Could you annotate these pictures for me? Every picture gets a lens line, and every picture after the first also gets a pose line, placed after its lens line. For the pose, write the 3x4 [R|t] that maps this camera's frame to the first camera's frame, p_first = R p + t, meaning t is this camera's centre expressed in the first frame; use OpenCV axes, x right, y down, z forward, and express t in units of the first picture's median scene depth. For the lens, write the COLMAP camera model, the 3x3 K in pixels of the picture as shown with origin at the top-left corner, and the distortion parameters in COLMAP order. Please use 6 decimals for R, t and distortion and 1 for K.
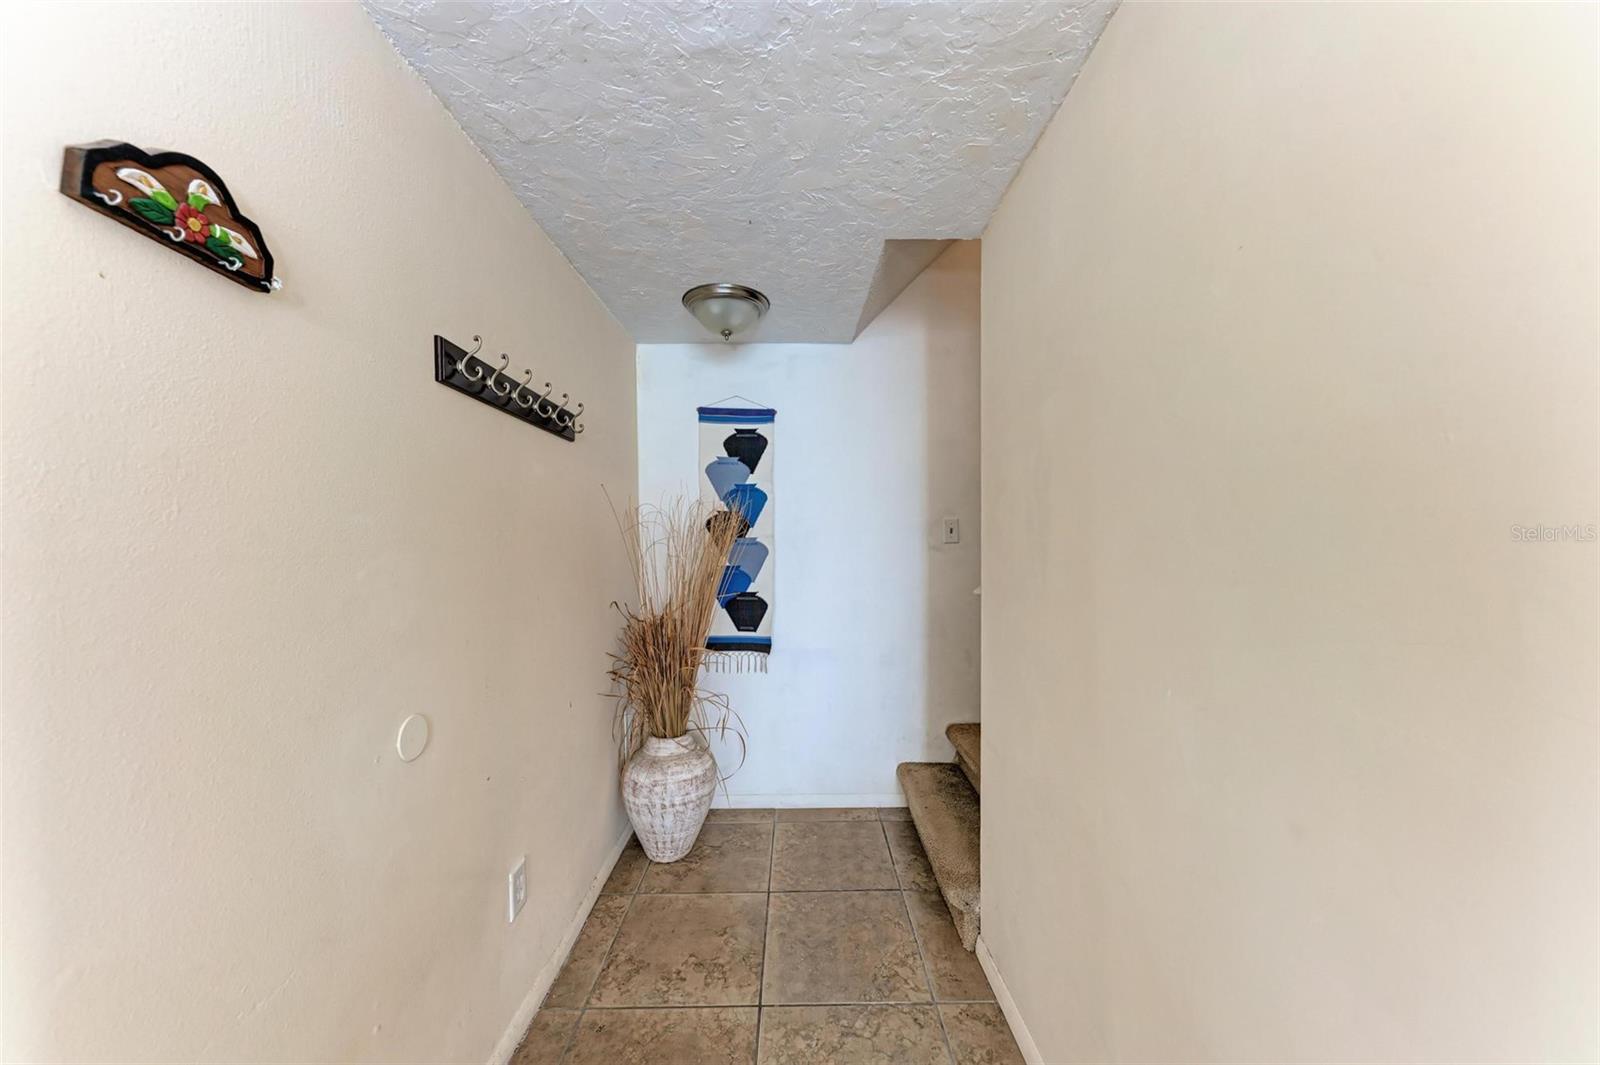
lens RADIAL K [[568.7, 0, 801.2], [0, 568.7, 554.6], [0, 0, 1]] dist [0.016790, -0.000118]
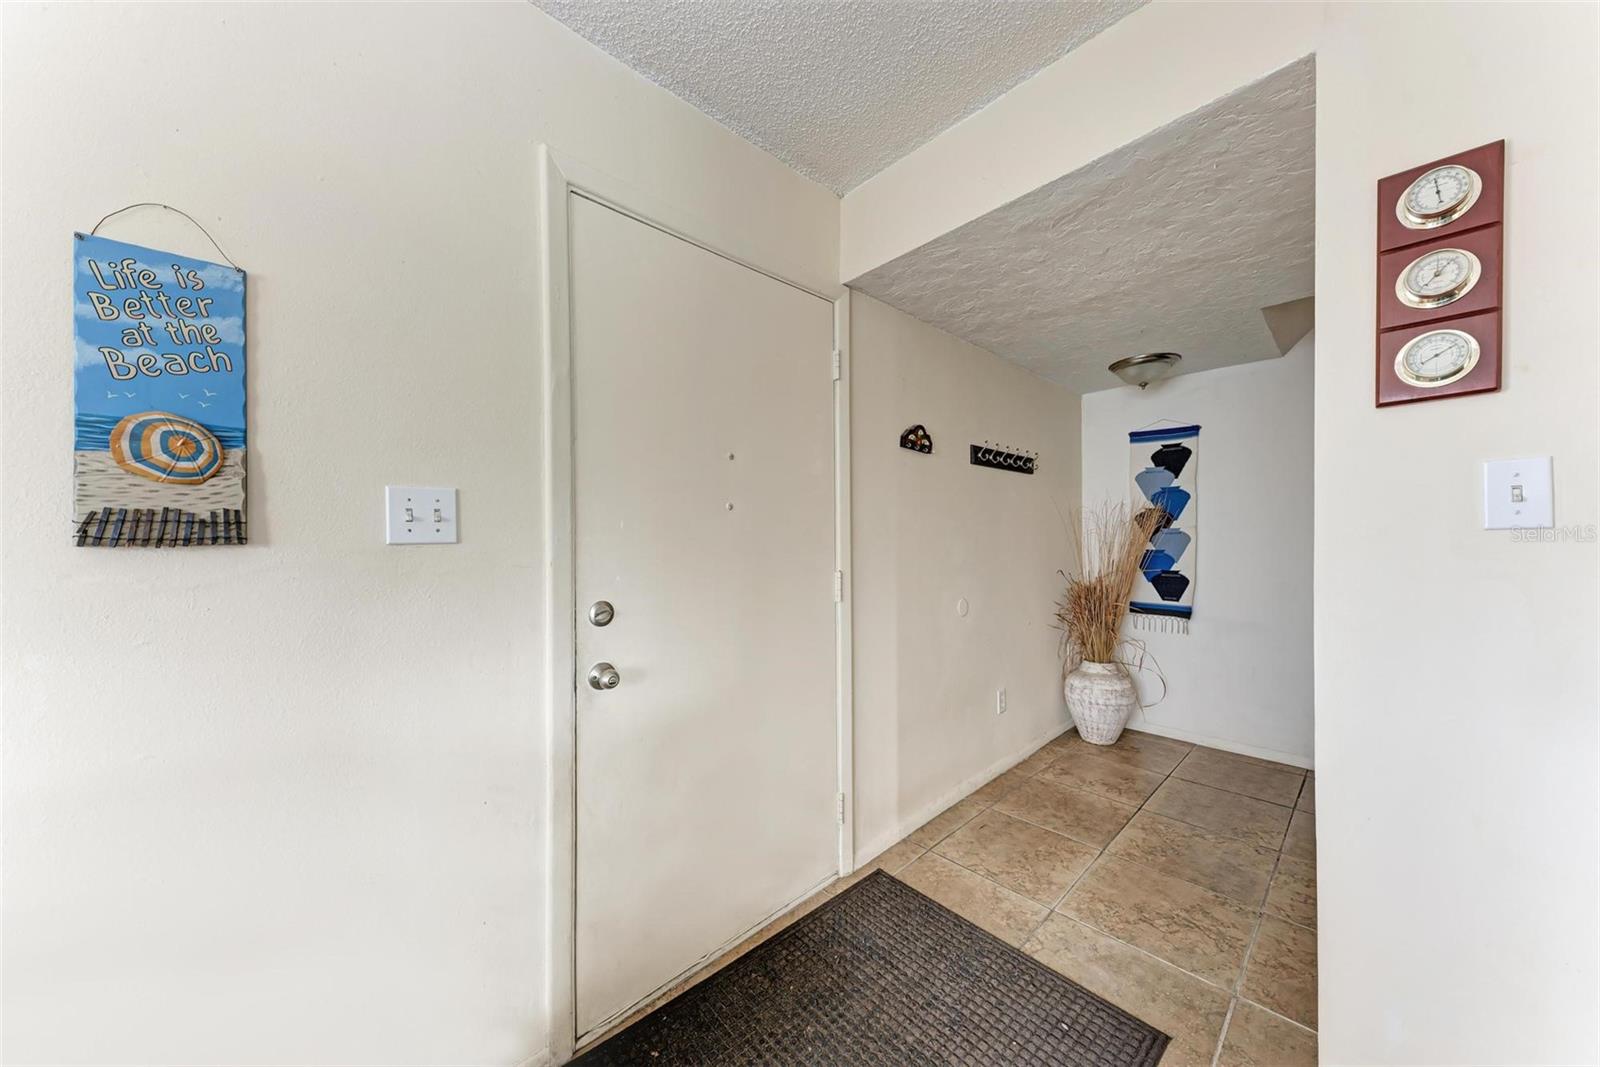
lens RADIAL K [[547.1, 0, 807.2], [0, 547.1, 540.5], [0, 0, 1]] dist [0.018415, -0.004332]
pose [[0.695569, 0.002882, -0.718453, 0.274358], [-0.013609, 0.999865, -0.009165, 0.024888], [0.718330, 0.016152, 0.695515, -0.553401]]
